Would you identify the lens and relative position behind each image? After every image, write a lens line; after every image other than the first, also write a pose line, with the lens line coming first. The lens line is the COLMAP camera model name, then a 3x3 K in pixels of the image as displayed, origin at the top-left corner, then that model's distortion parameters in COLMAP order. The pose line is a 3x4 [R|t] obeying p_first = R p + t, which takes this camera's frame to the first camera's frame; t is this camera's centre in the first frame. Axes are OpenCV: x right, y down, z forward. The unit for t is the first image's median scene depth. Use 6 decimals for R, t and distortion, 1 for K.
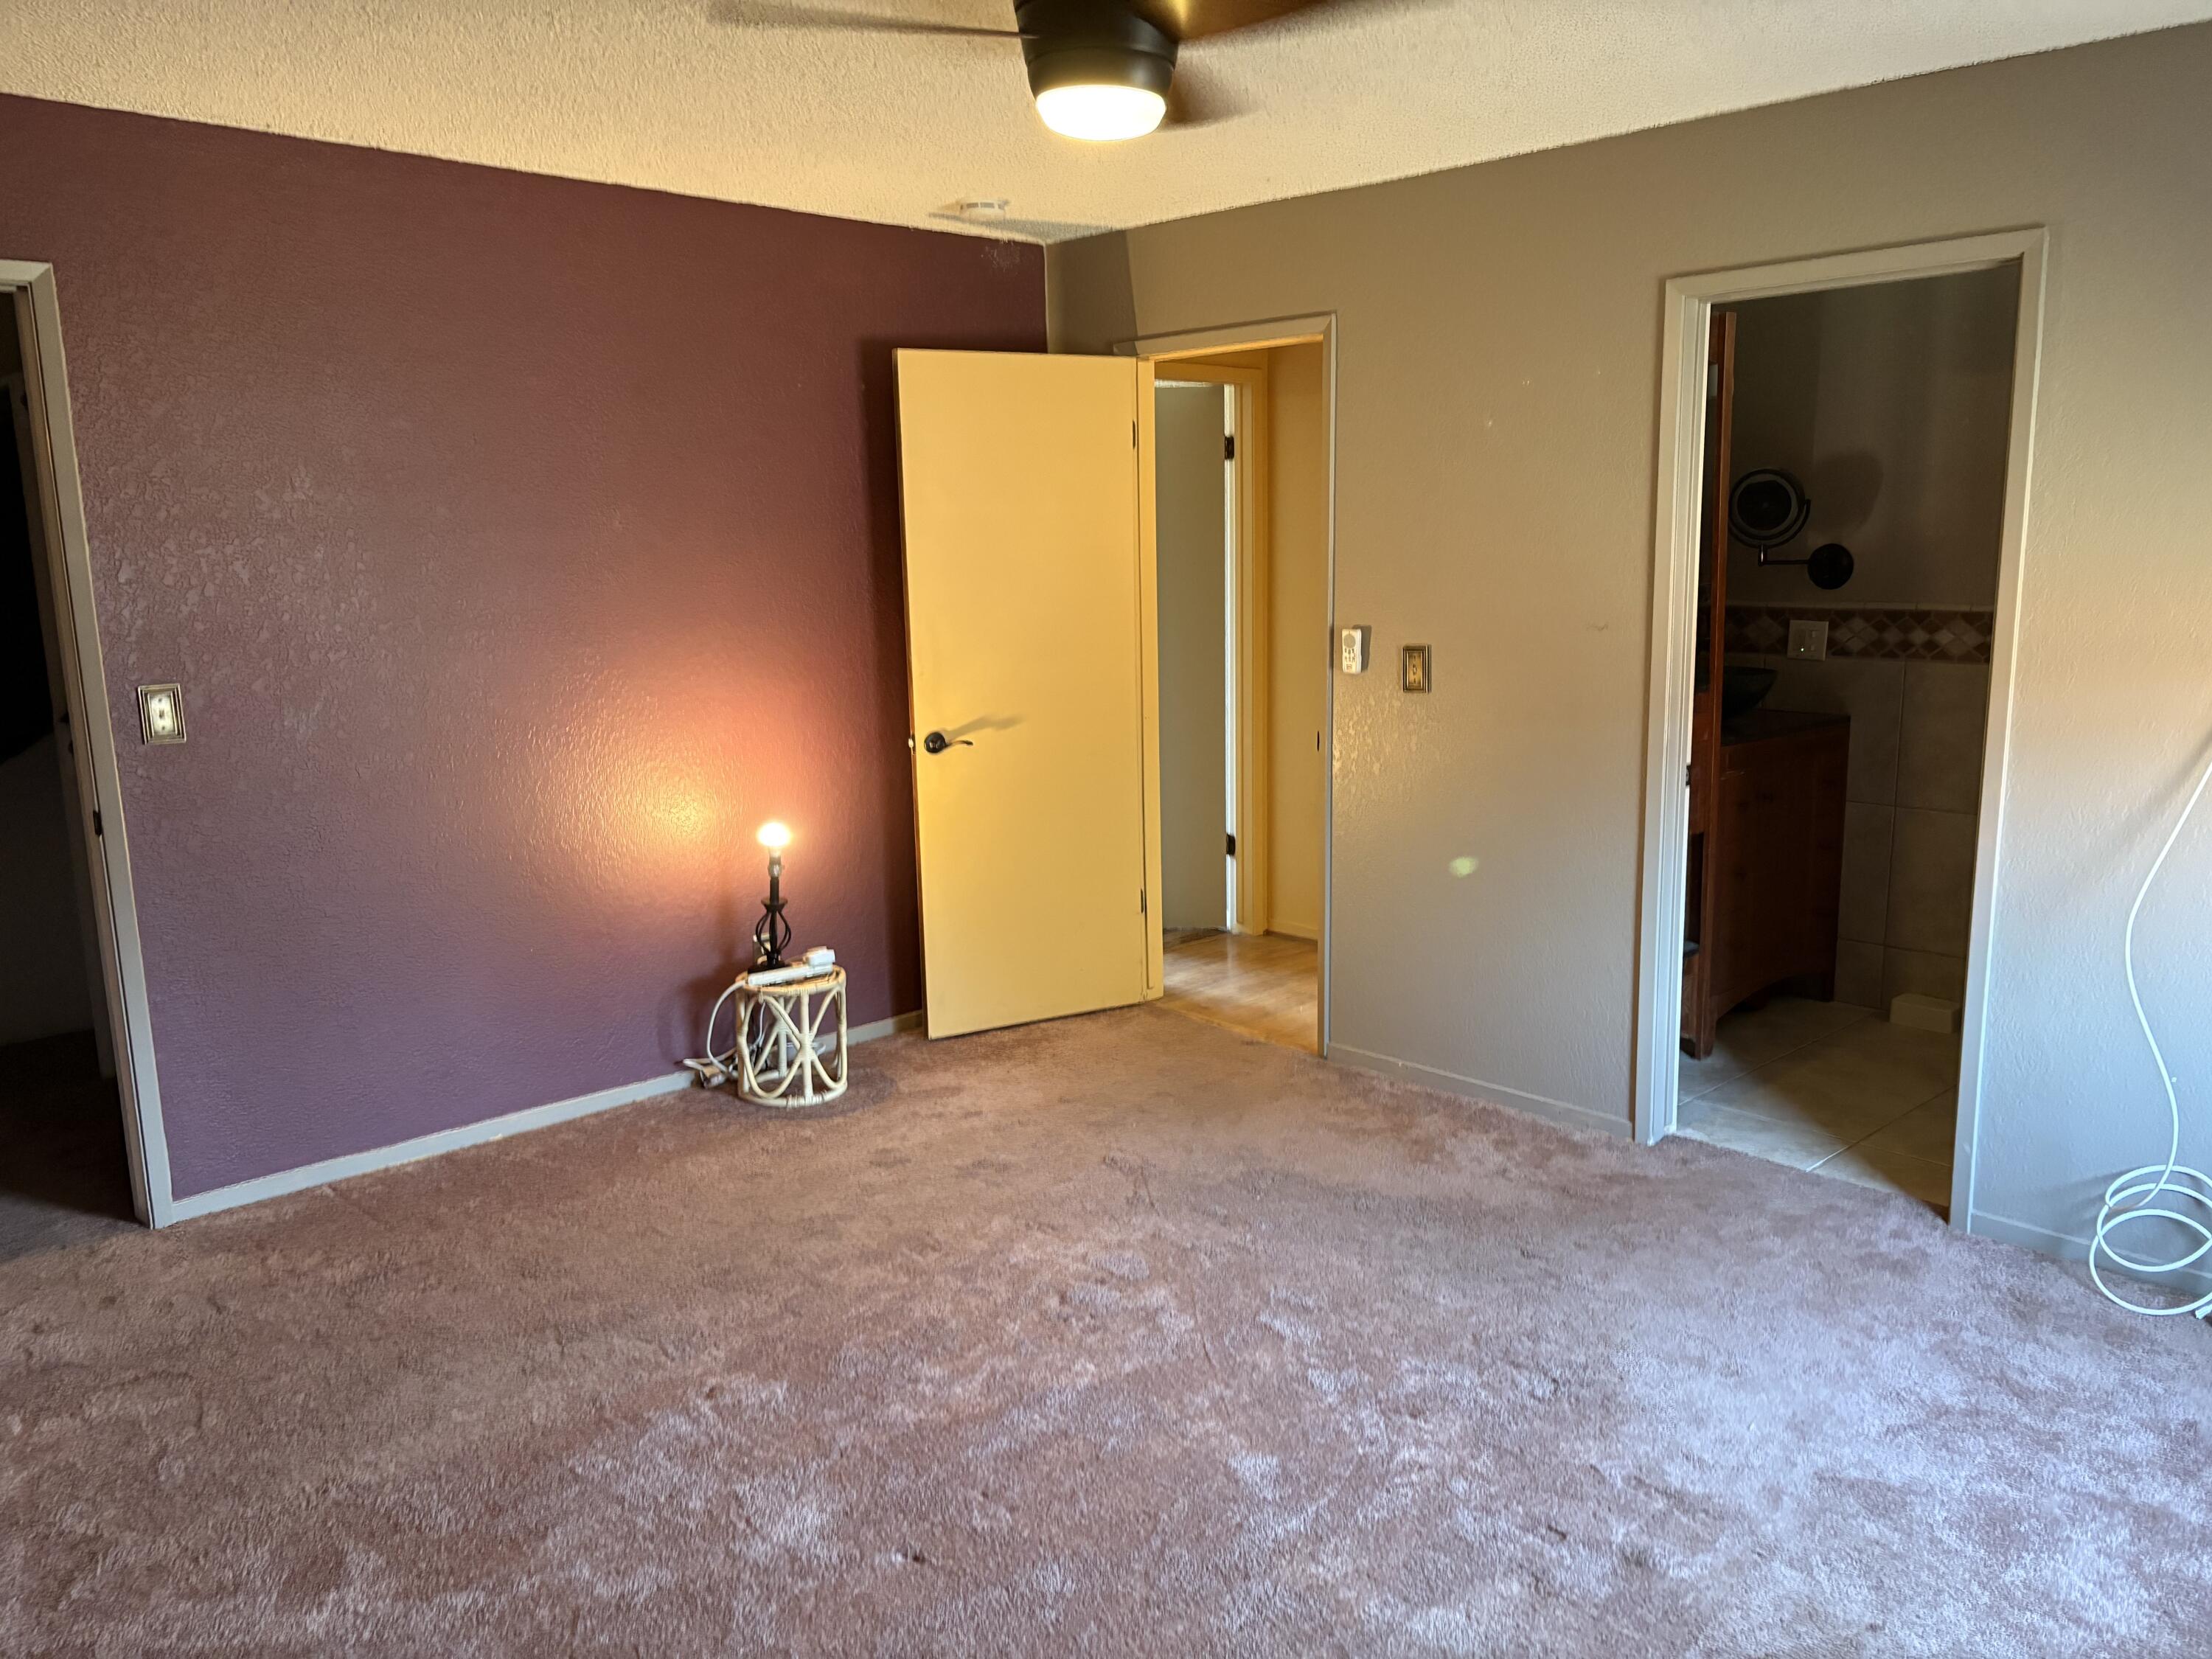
lens RADIAL K [[1677.7, 0, 1106.9], [0, 1677.7, 841.1], [0, 0, 1]] dist [0.071864, -0.091146]
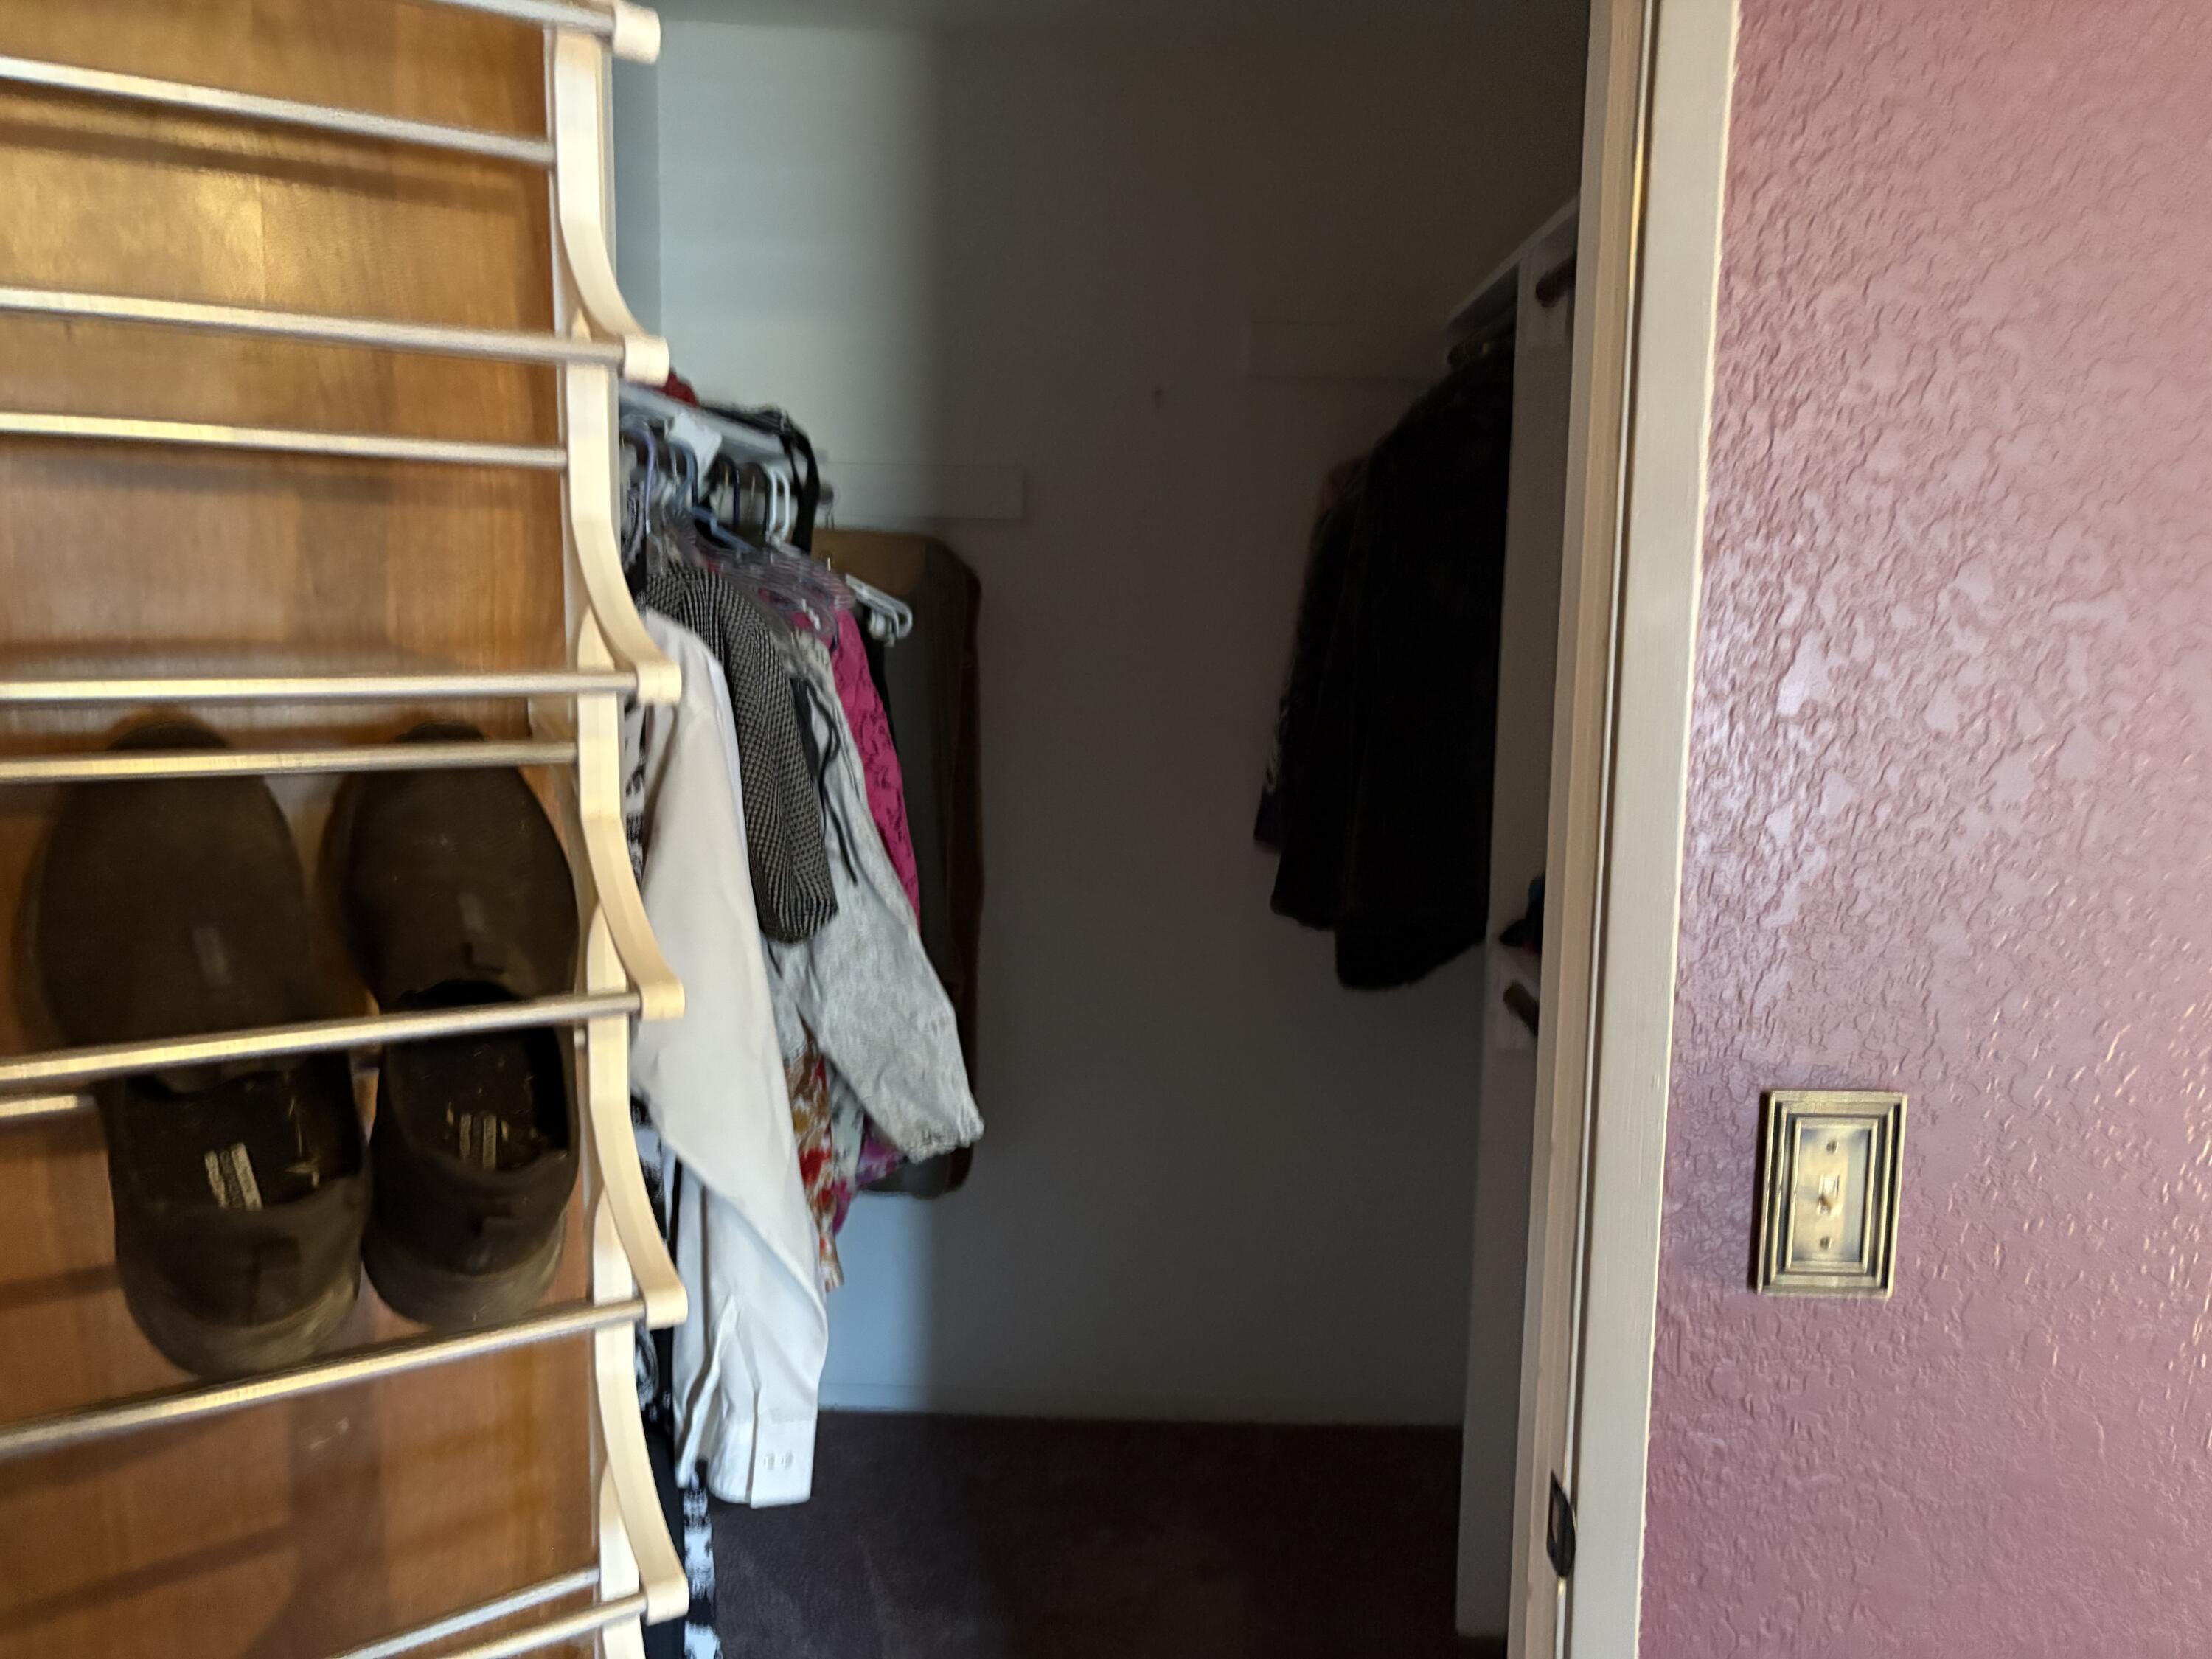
lens RADIAL K [[1677.7, 0, 1106.9], [0, 1677.7, 841.1], [0, 0, 1]] dist [0.071864, -0.091146]
pose [[0.696521, 0.124286, -0.706691, -0.453217], [-0.162030, 0.986689, 0.013831, -0.116340], [0.699003, 0.104871, 0.707388, 0.722546]]
